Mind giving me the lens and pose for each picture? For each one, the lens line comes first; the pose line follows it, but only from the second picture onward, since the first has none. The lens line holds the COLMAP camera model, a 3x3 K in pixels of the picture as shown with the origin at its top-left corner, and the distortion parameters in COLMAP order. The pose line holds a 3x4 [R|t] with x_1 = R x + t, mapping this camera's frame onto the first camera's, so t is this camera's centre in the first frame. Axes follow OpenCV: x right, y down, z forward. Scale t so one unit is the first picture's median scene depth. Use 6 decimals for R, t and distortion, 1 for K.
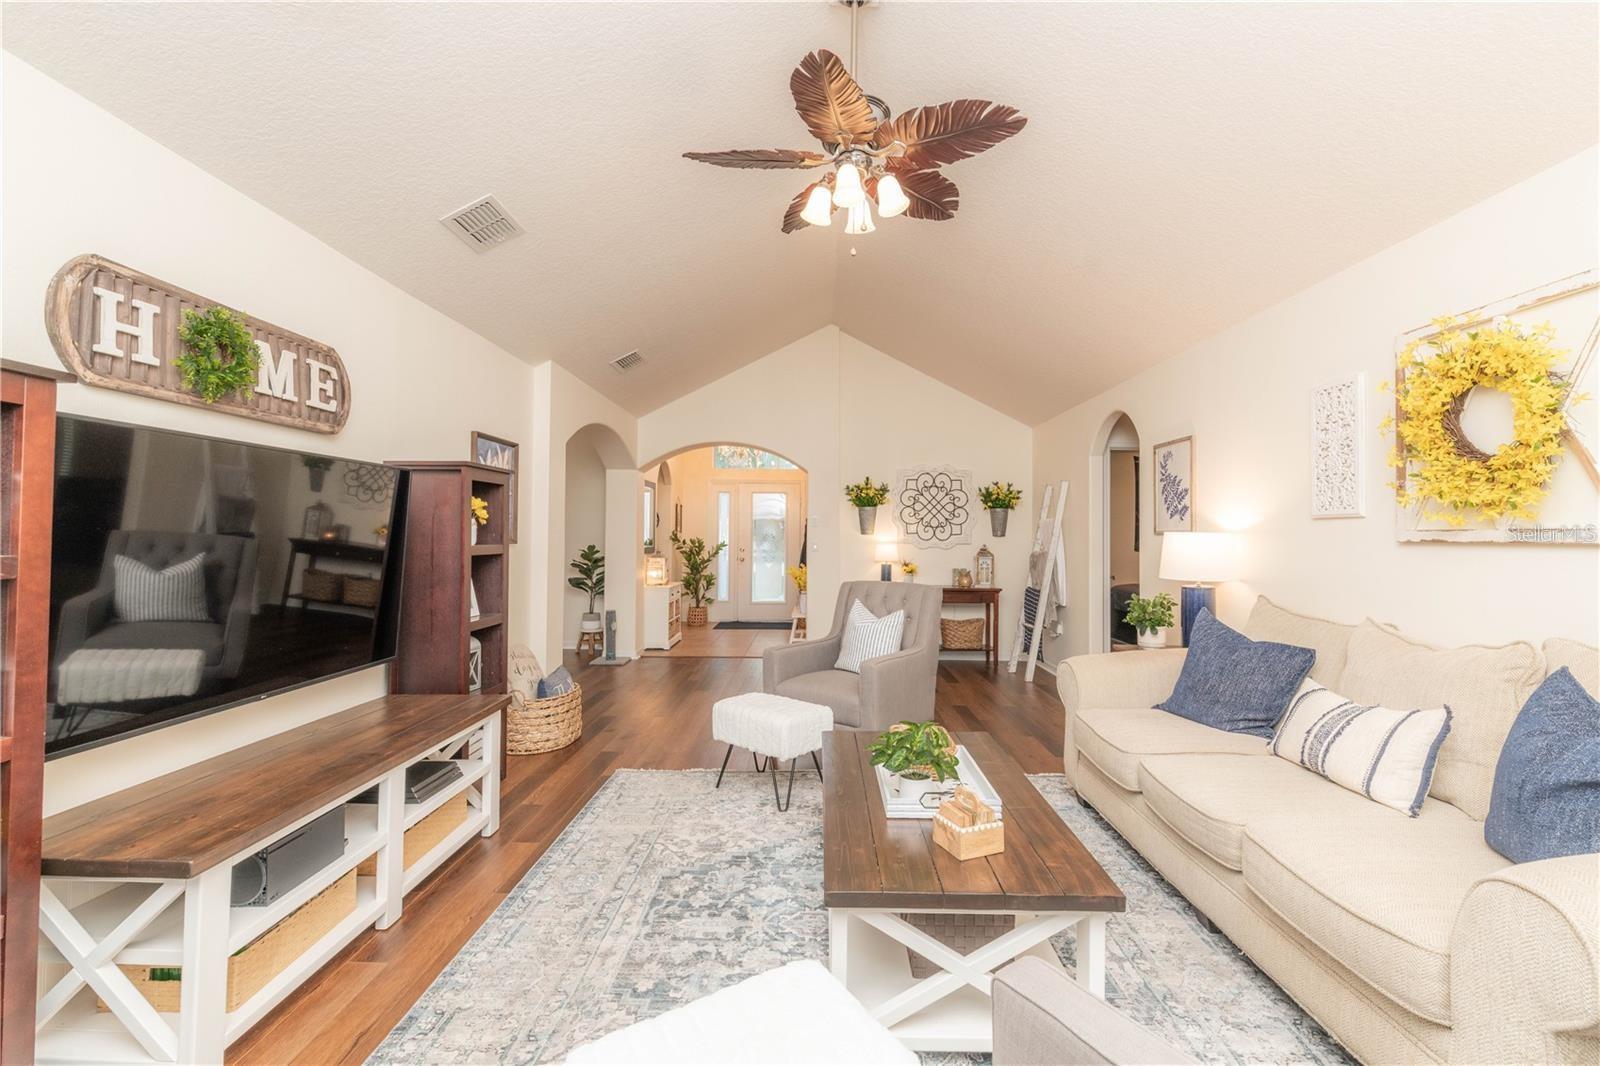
lens RADIAL K [[702.5, 0, 814.4], [0, 702.5, 522.7], [0, 0, 1]] dist [0.002730, 0.000286]
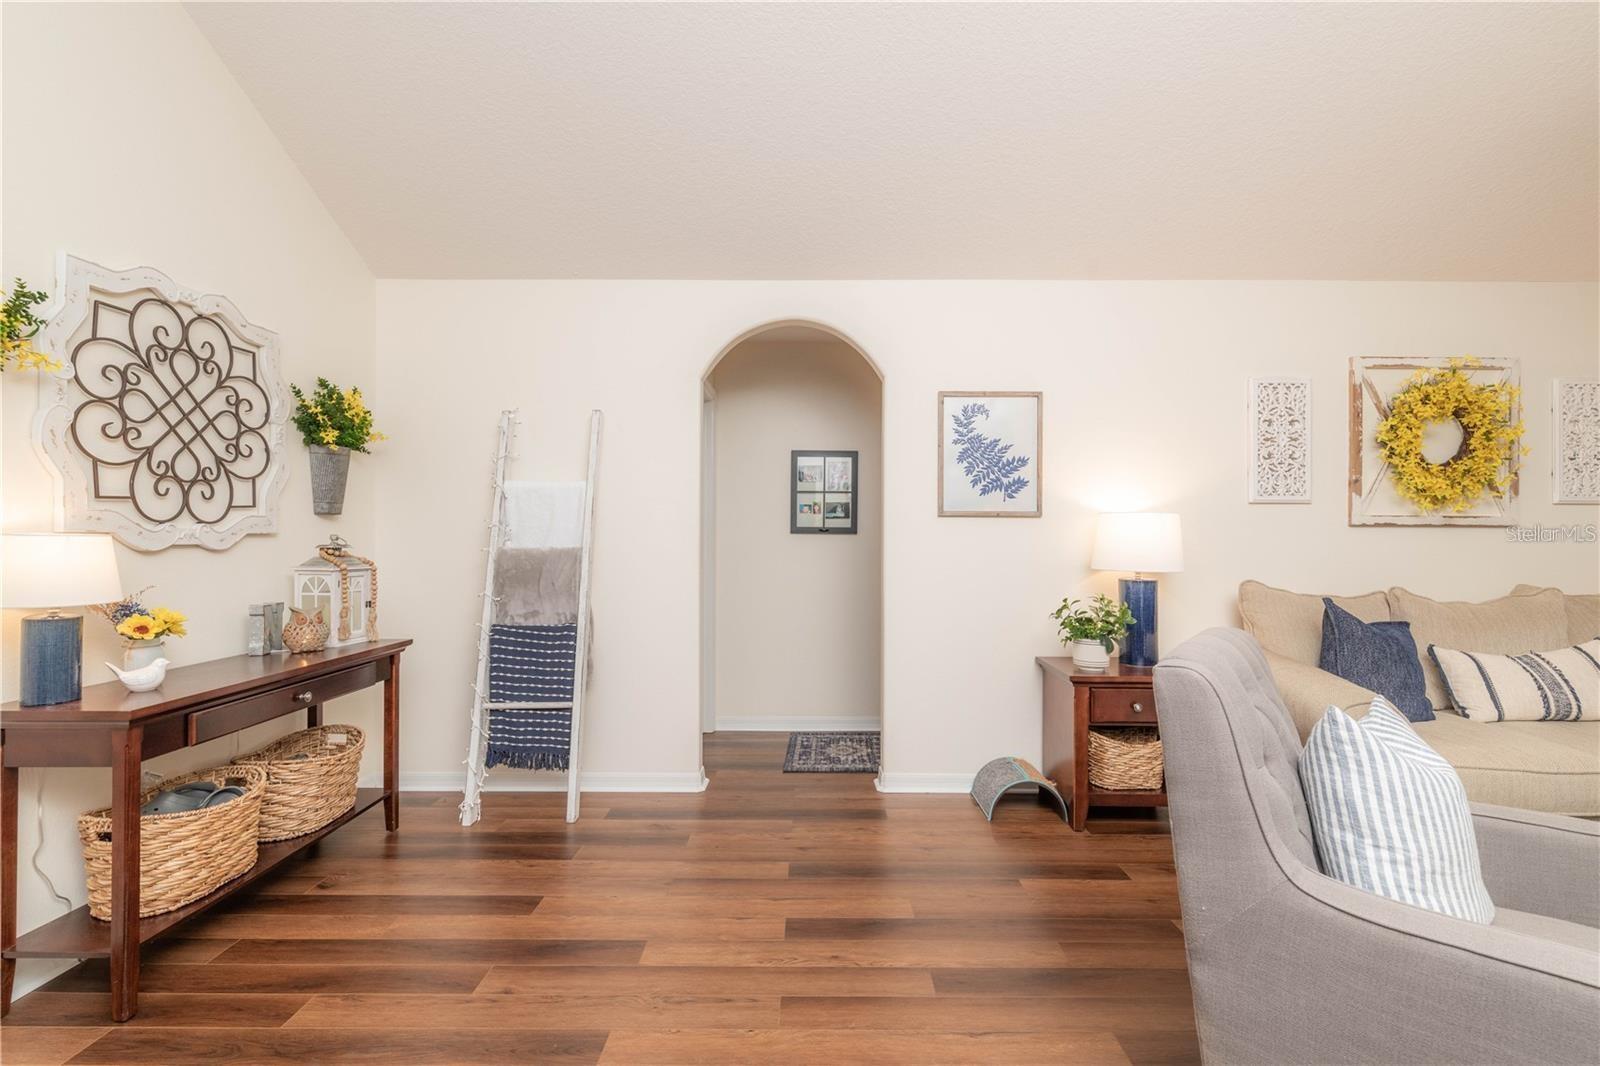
lens RADIAL K [[702.5, 0, 790.1], [0, 702.5, 529.6], [0, 0, 1]] dist [0.002730, 0.000286]
pose [[-0.006760, -0.001357, 0.999976, -0.382474], [-0.023426, 0.999725, 0.001198, 0.055197], [-0.999703, -0.023418, -0.006790, 1.925419]]
